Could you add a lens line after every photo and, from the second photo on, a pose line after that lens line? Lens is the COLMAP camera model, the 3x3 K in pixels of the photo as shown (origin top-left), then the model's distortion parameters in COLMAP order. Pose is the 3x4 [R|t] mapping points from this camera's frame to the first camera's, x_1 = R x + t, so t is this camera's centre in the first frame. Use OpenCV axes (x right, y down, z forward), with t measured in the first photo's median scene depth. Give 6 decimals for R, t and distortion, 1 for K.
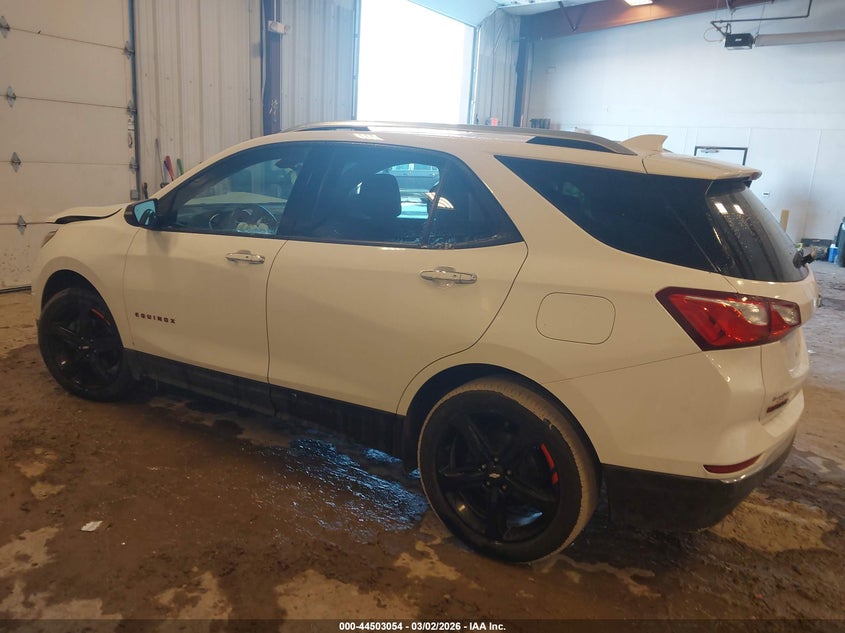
lens RADIAL K [[653.2, 0, 422.5], [0, 653.2, 316.5], [0, 0, 1]] dist [0.001443, 0.005622]
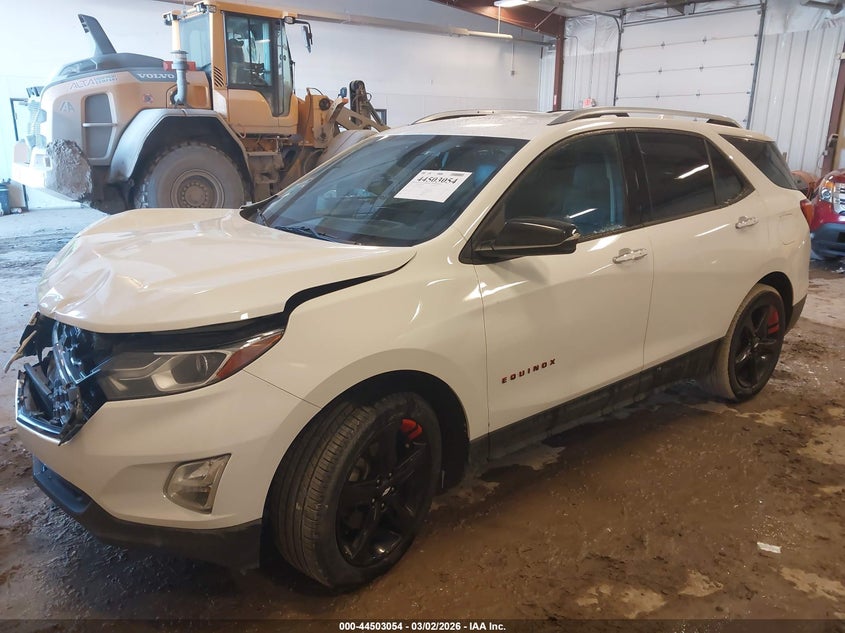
lens RADIAL K [[653.2, 0, 422.5], [0, 653.2, 316.5], [0, 0, 1]] dist [0.001443, 0.005622]
pose [[0.348473, -0.305929, 0.885988, -0.403622], [0.233107, 0.943824, 0.234215, -0.097049], [-0.907870, 0.124913, 0.400211, 0.291898]]
